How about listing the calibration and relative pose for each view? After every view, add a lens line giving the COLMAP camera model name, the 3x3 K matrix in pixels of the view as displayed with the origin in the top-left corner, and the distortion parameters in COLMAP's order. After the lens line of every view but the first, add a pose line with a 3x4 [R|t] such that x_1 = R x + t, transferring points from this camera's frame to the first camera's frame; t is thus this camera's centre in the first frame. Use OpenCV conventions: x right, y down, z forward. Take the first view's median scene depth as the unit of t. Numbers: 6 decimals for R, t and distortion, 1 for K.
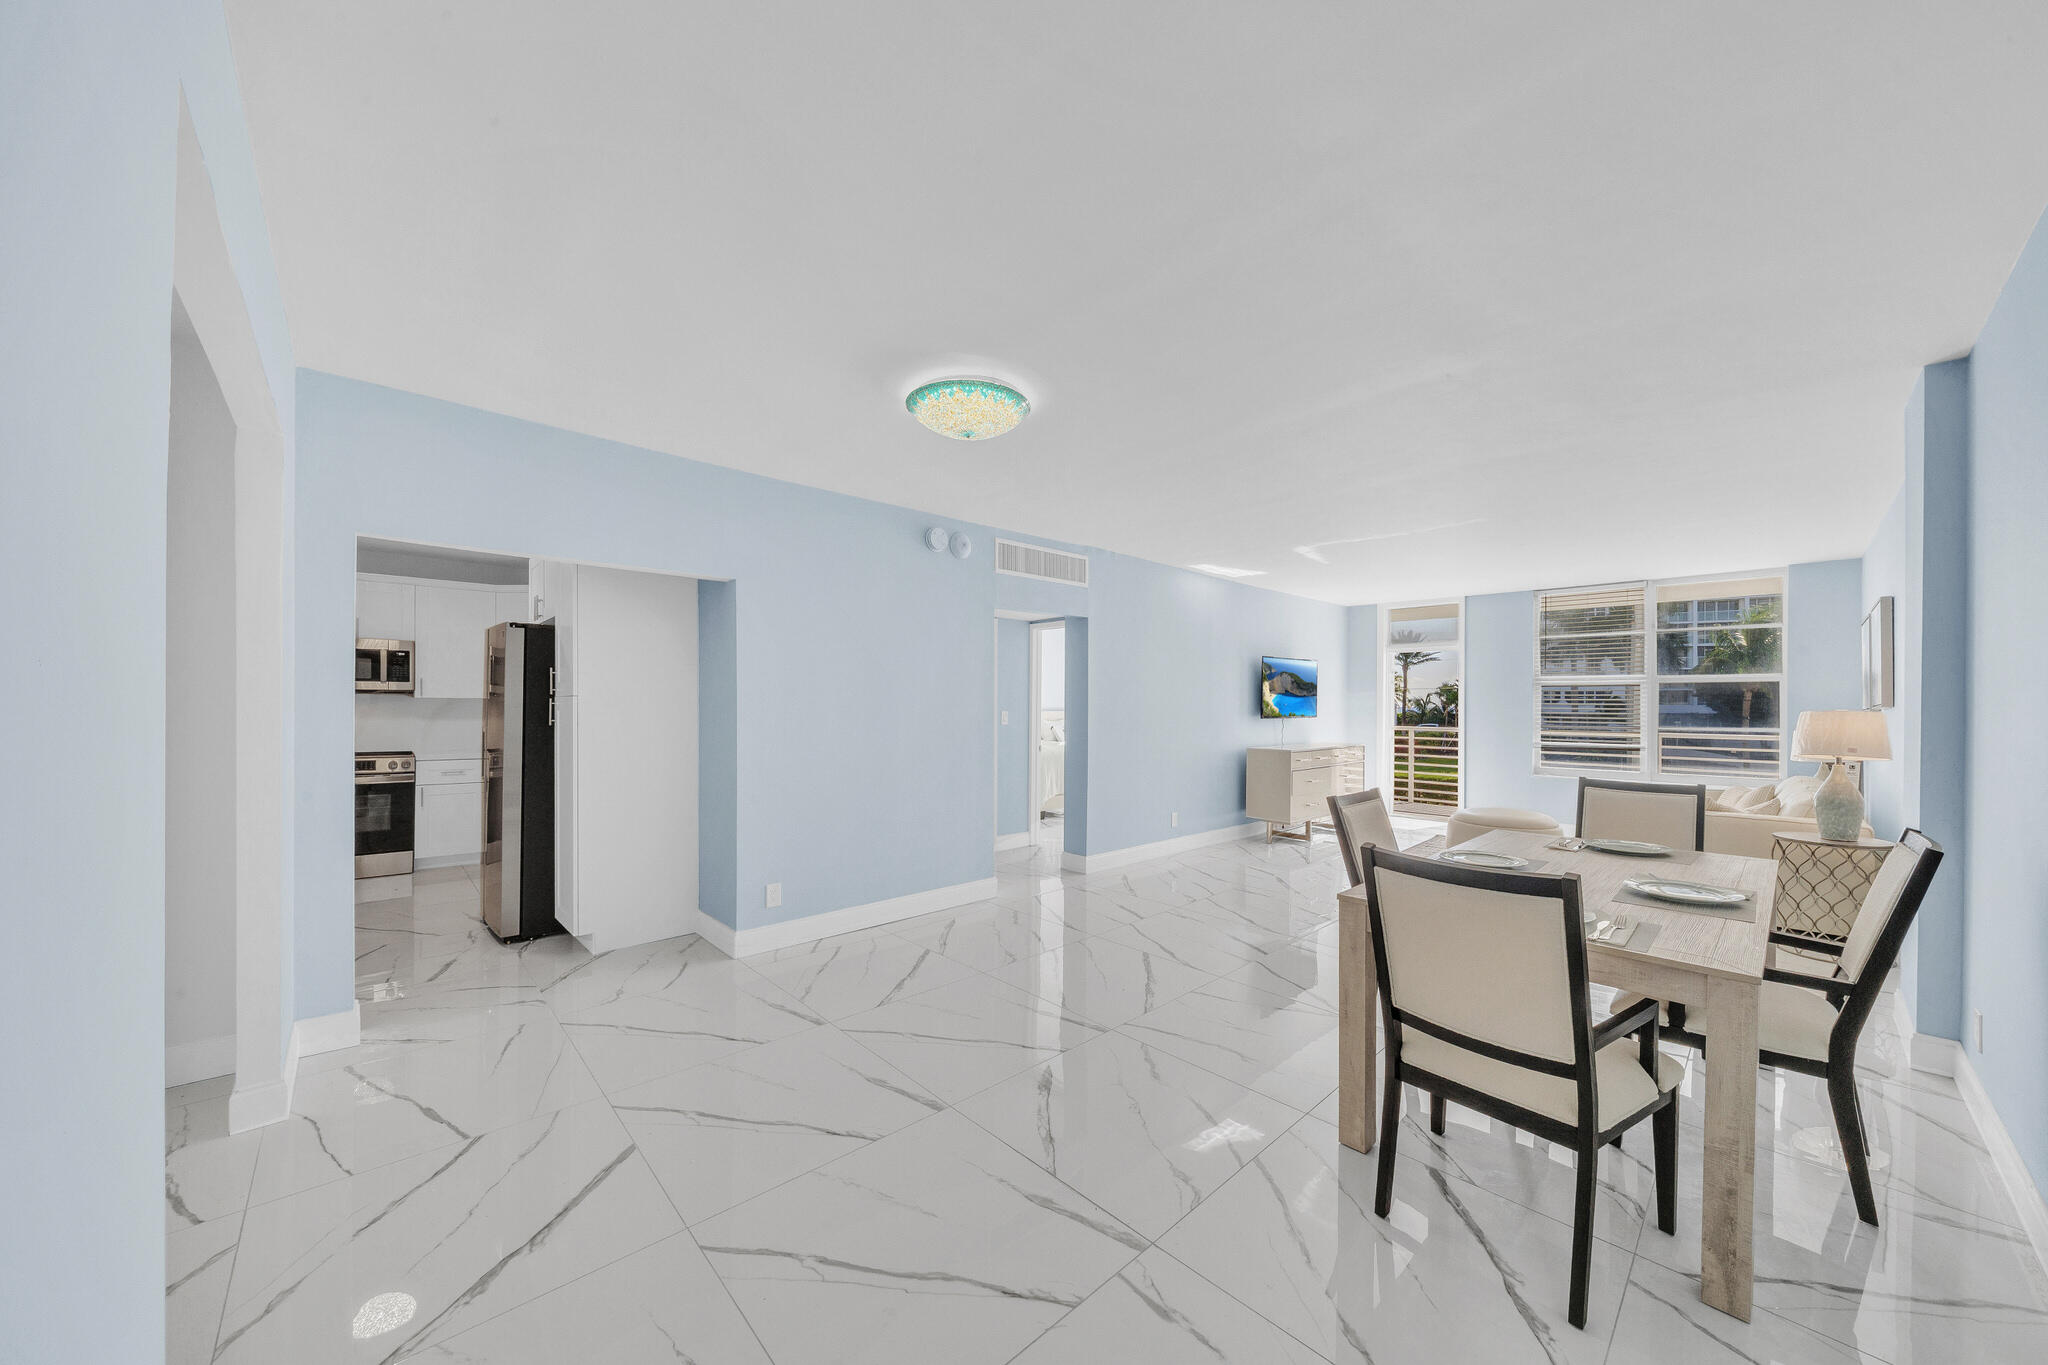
lens RADIAL K [[717.0, 0, 987.4], [0, 717.0, 710.4], [0, 0, 1]] dist [-0.019469, -0.000216]
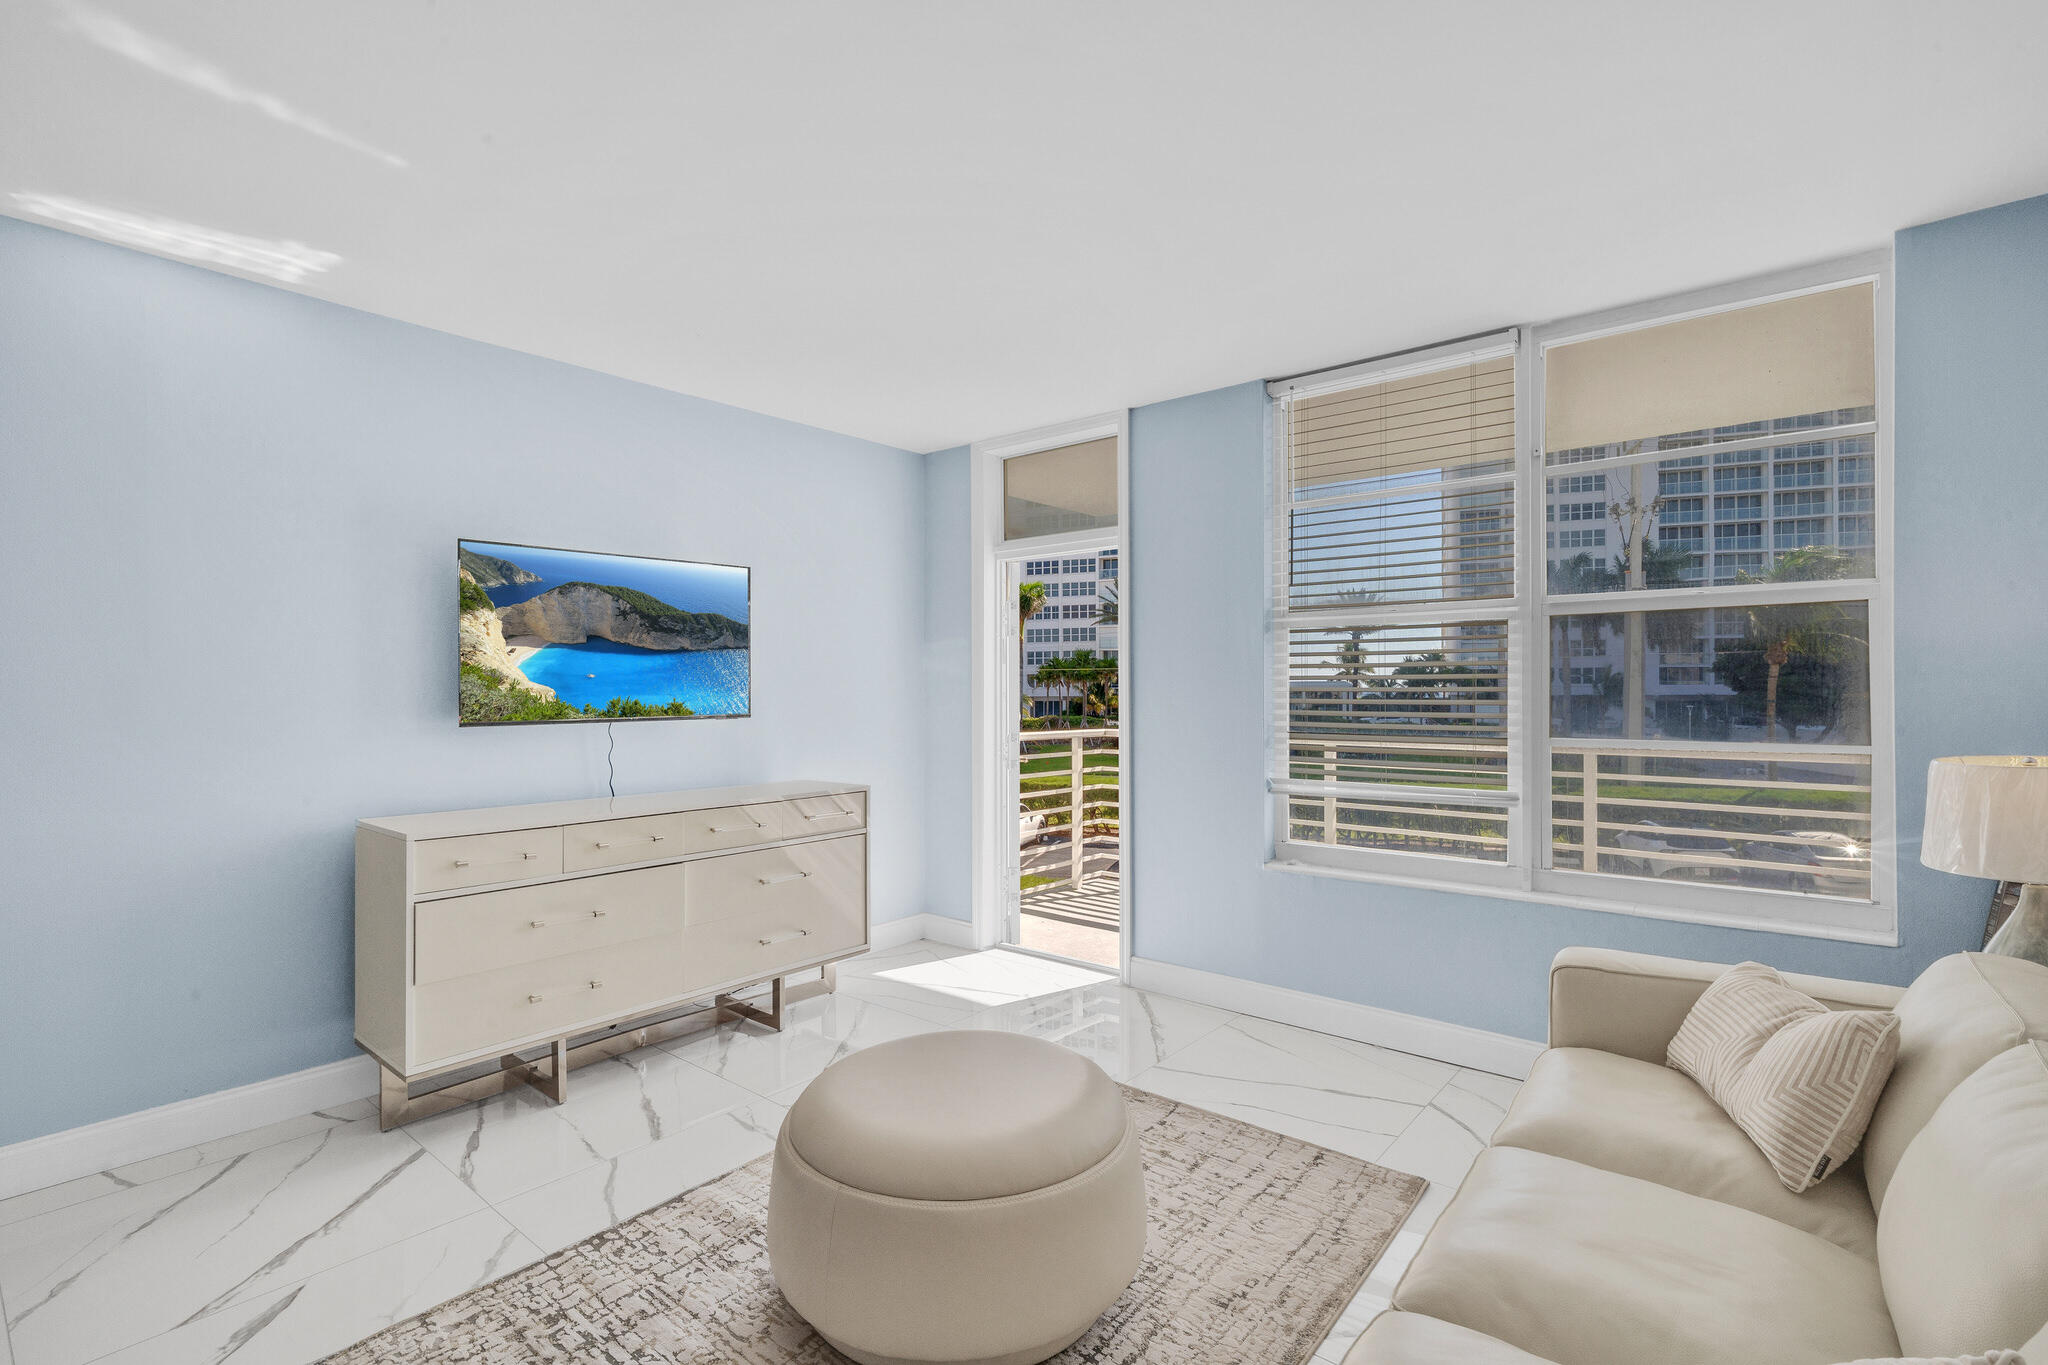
lens RADIAL K [[937.6, 0, 1045.3], [0, 937.6, 703.9], [0, 0, 1]] dist [0.001017, -0.001187]
pose [[0.986130, -0.006006, 0.165866, 0.572771], [0.004378, 0.999939, 0.010176, -0.000099], [-0.165917, -0.009309, 0.986096, 0.528118]]
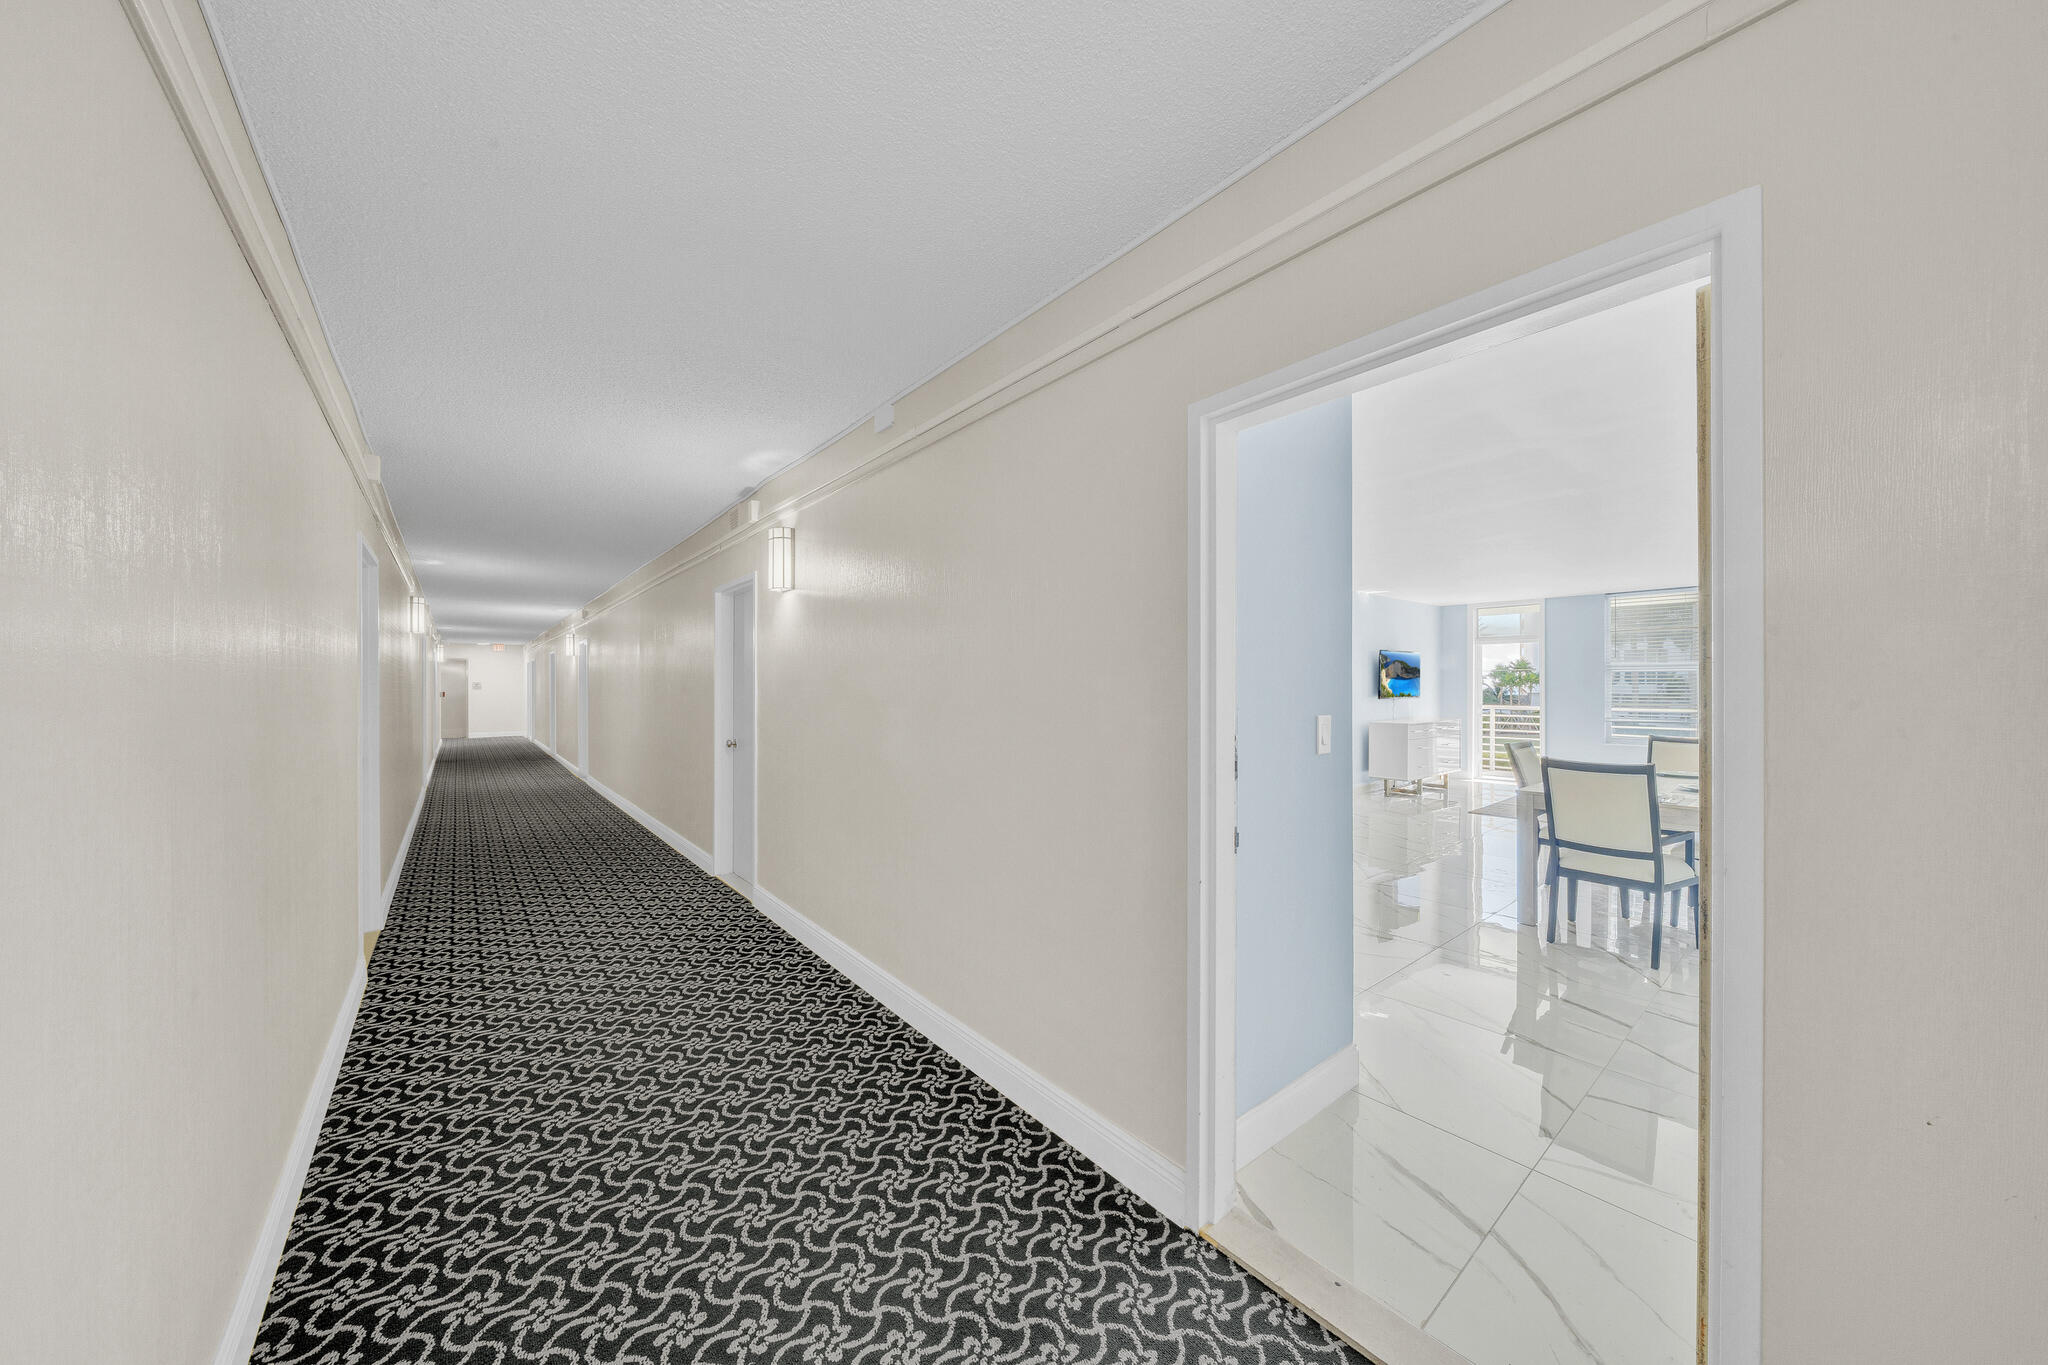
lens RADIAL K [[686.3, 0, 1011.1], [0, 686.3, 694.0], [0, 0, 1]] dist [-0.000005, 0.000008]
pose [[0.999024, 0.002078, -0.044132, -0.215795], [-0.001847, 0.999984, 0.005256, -0.001092], [0.044142, -0.005170, 0.999012, -0.246990]]
